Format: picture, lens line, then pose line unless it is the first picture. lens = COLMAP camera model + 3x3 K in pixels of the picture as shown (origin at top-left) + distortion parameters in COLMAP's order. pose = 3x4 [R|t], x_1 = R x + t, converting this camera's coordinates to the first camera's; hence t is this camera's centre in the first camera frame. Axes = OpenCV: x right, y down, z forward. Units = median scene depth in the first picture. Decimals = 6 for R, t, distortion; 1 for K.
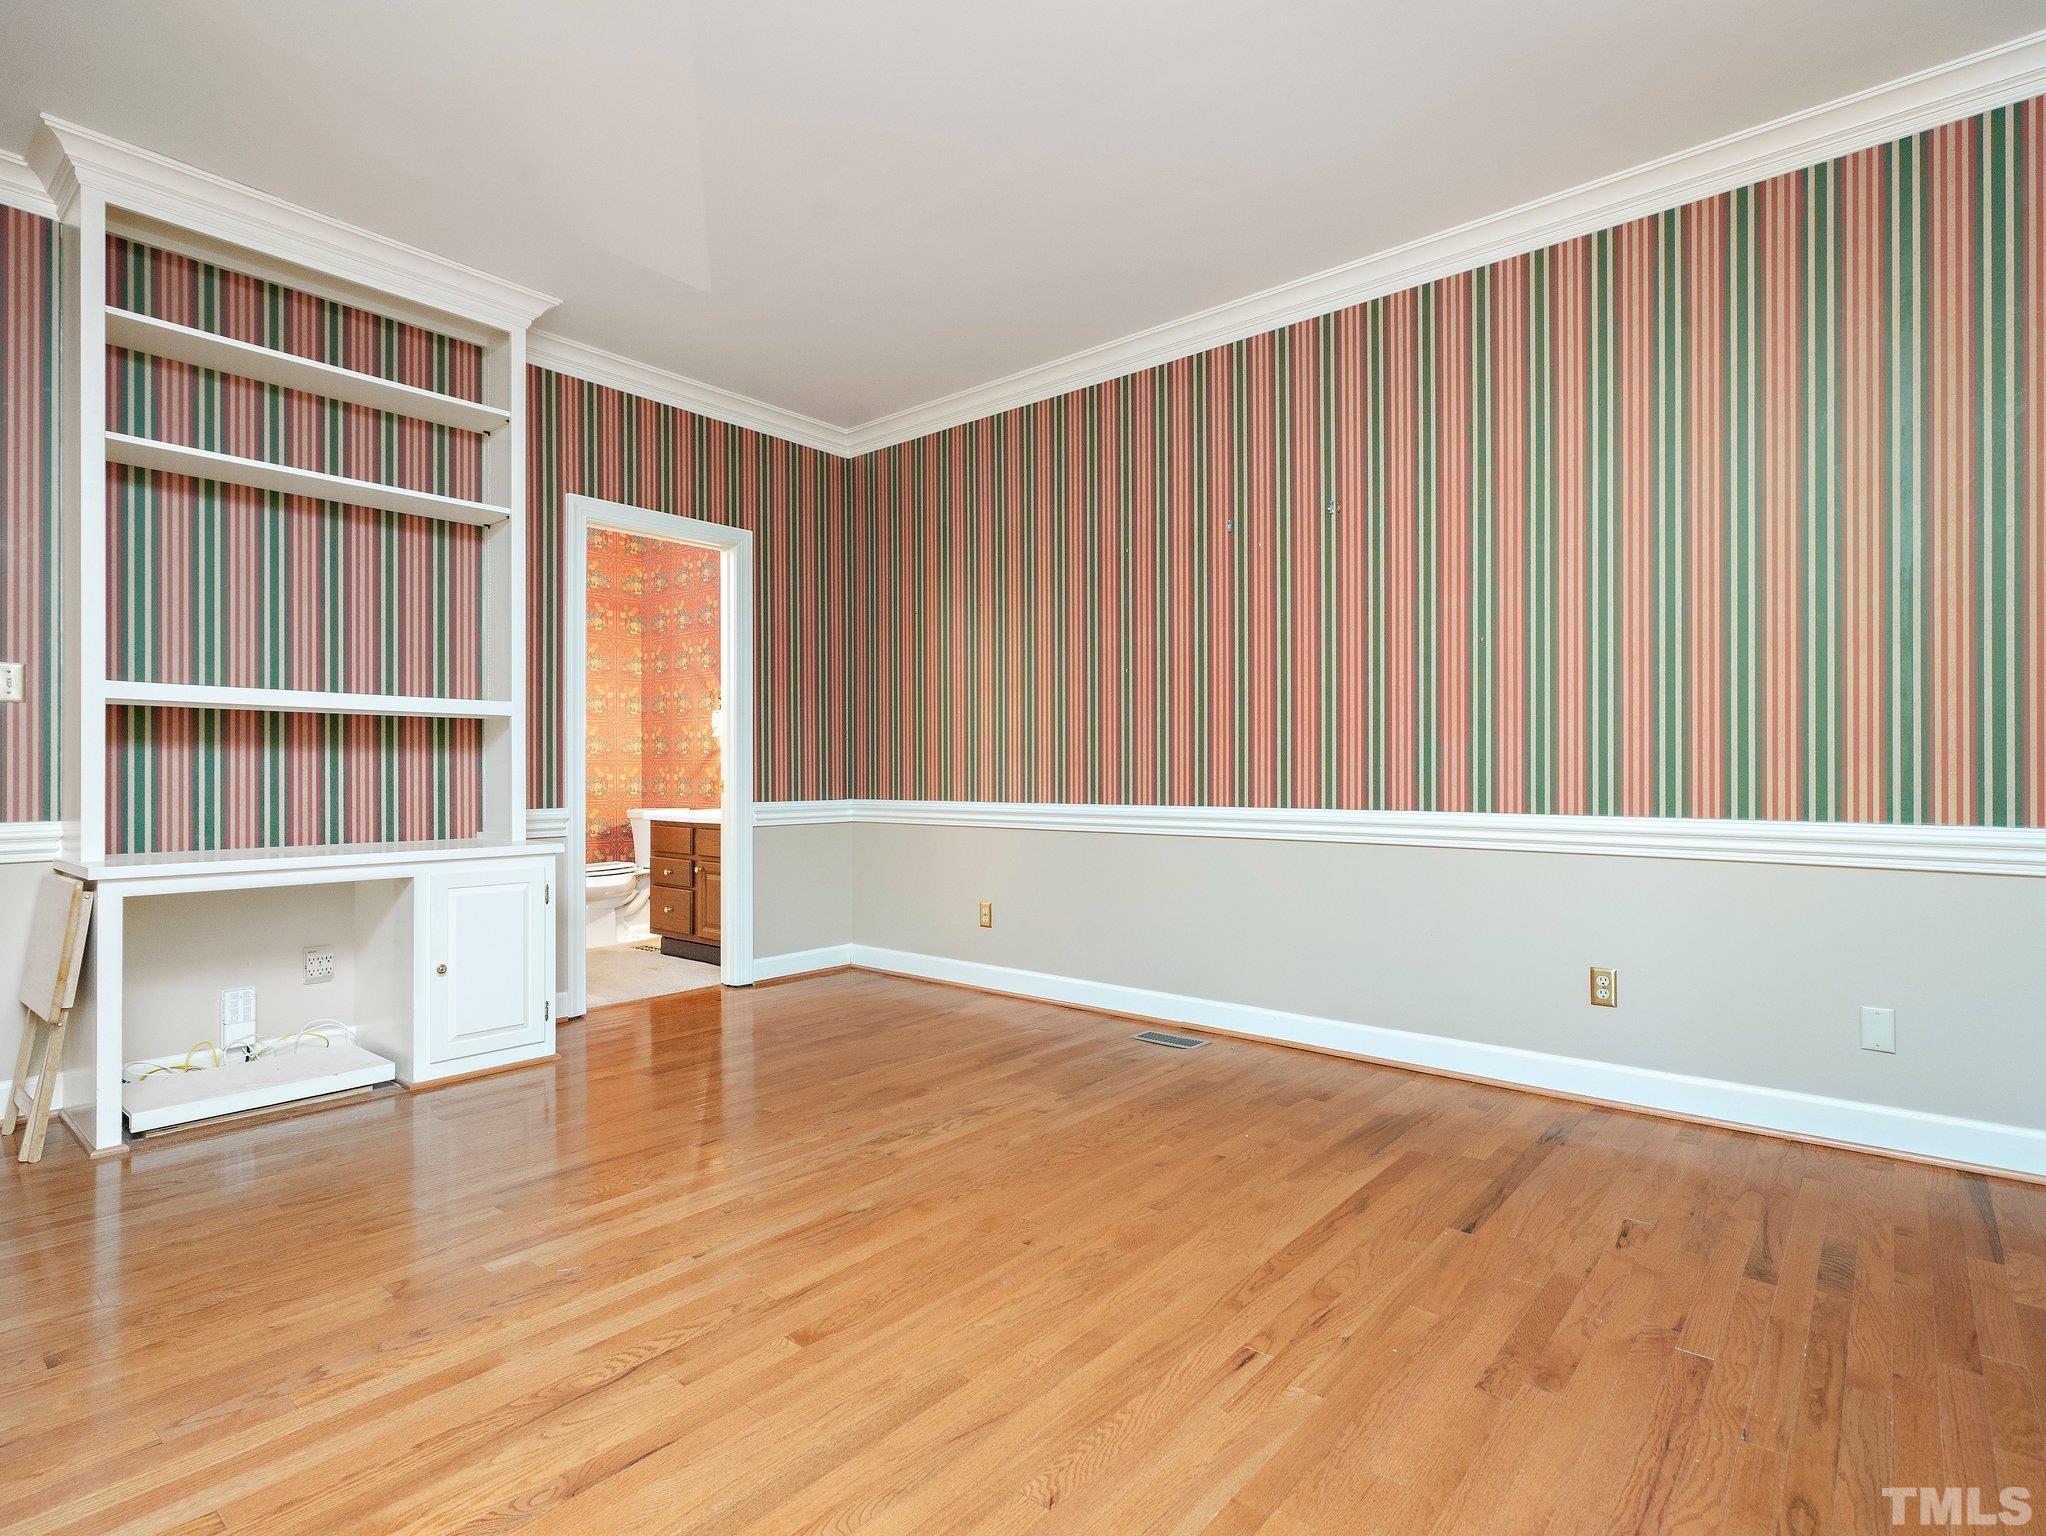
lens RADIAL K [[1011.3, 0, 1020.2], [0, 1011.3, 781.7], [0, 0, 1]] dist [-0.018976, -0.000520]
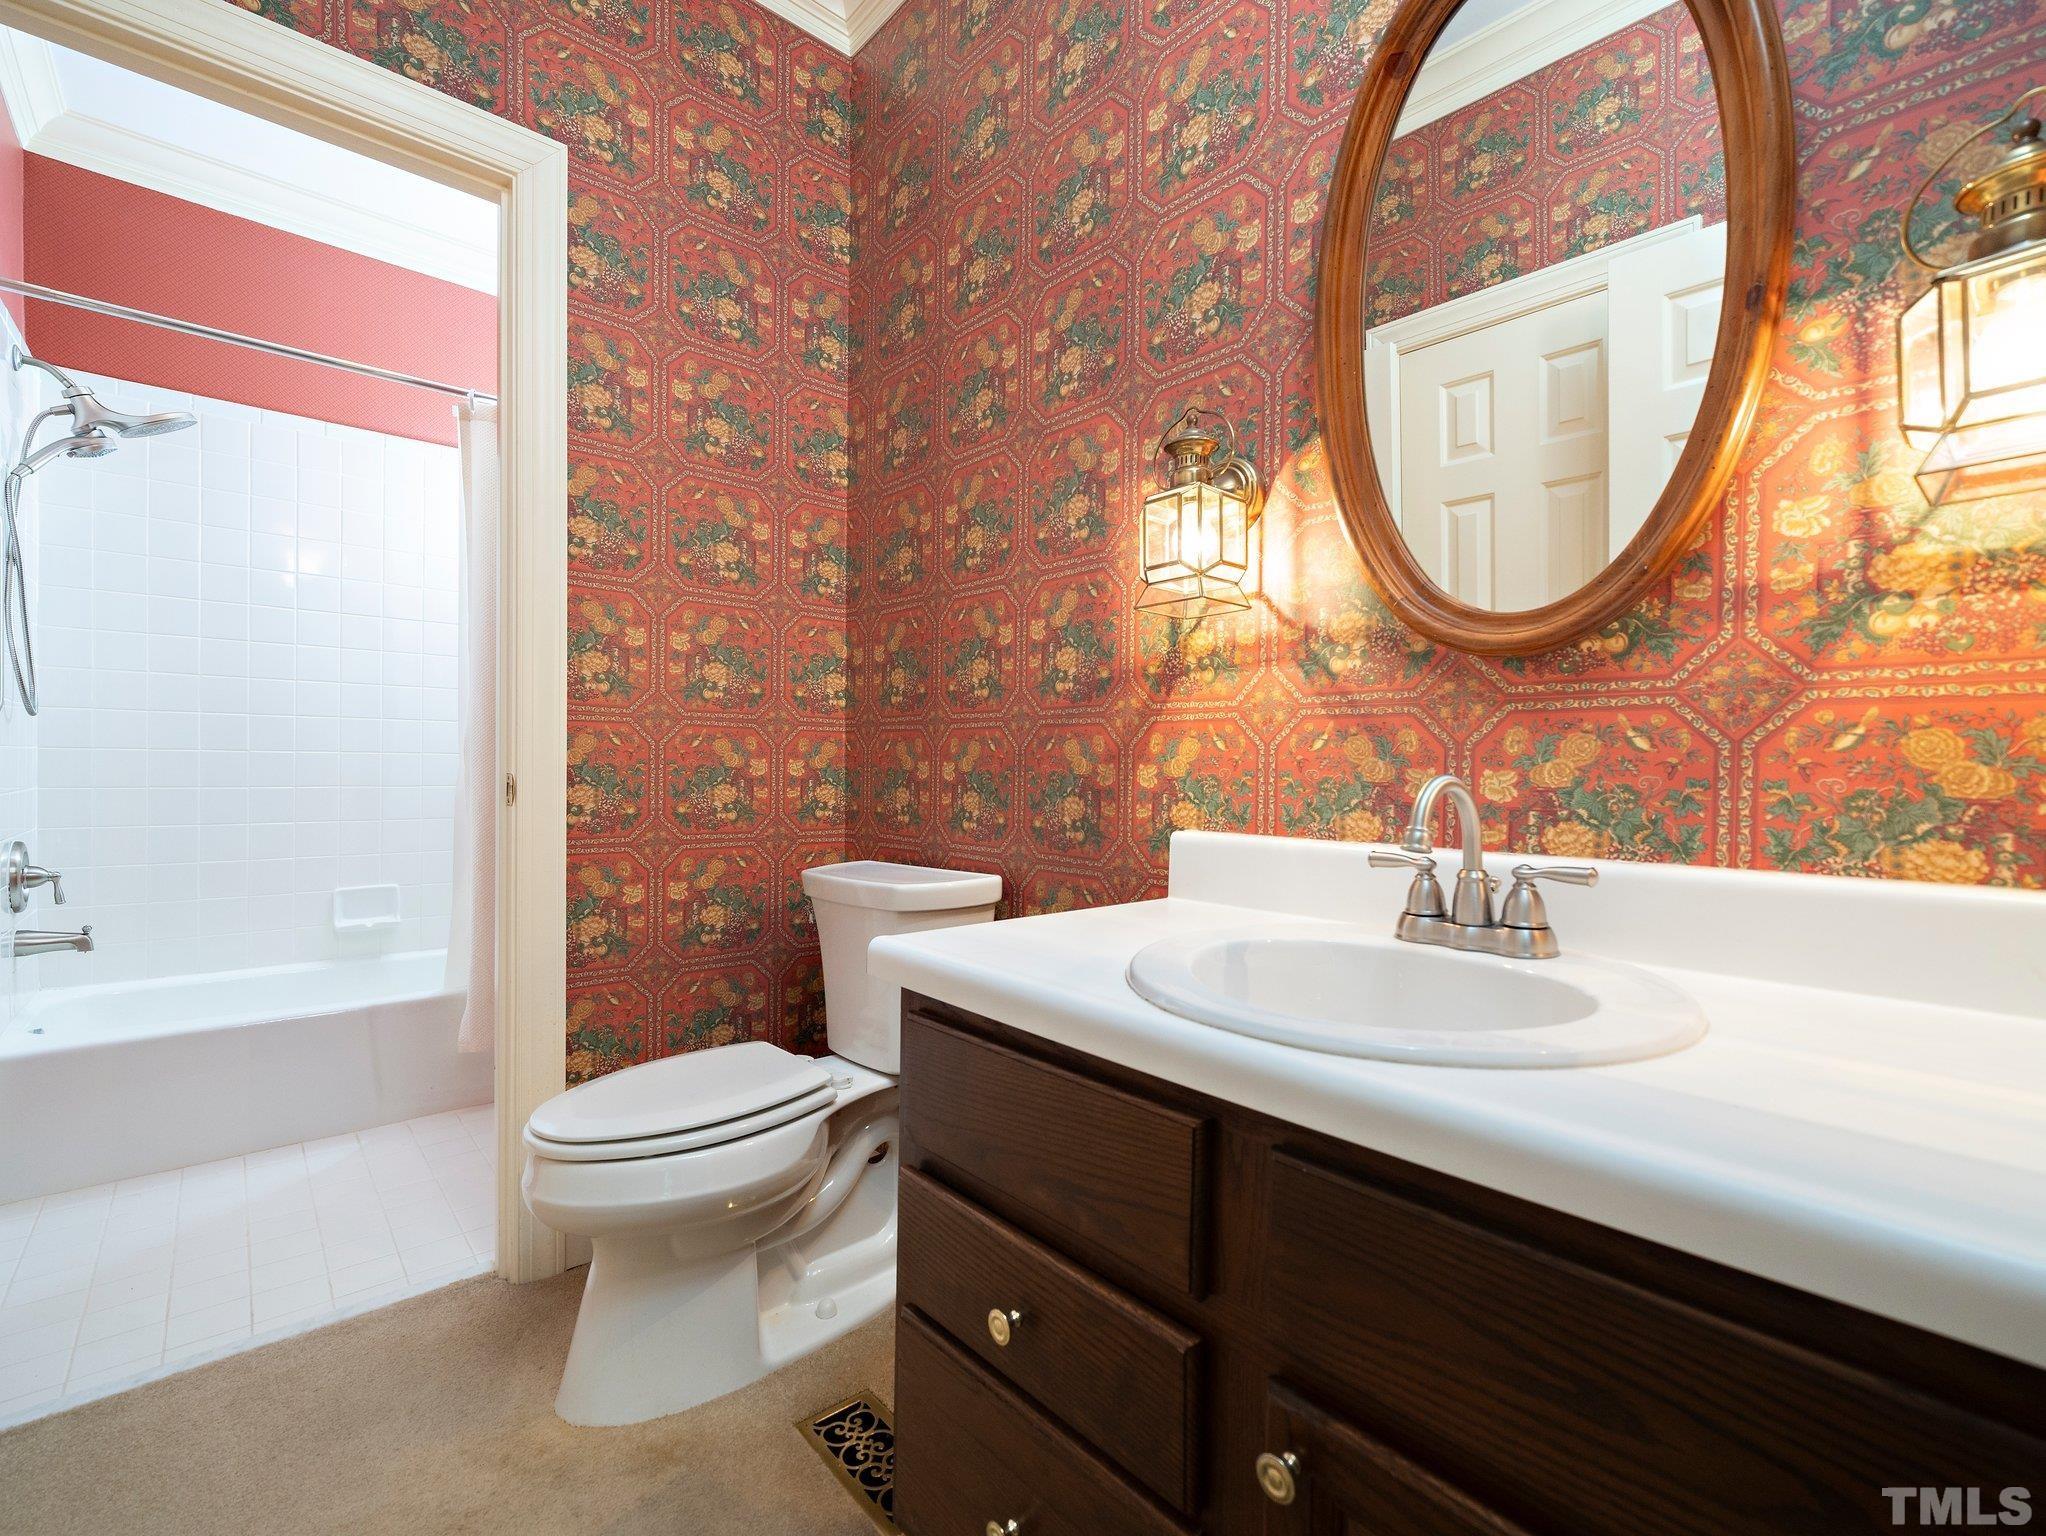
lens RADIAL K [[918.9, 0, 1005.3], [0, 918.9, 767.4], [0, 0, 1]] dist [-0.000391, -0.000707]
pose [[0.985580, 0.011092, -0.168848, -0.269112], [-0.011369, 0.999935, -0.000669, -0.005563], [0.168829, 0.002579, 0.985642, 0.700224]]
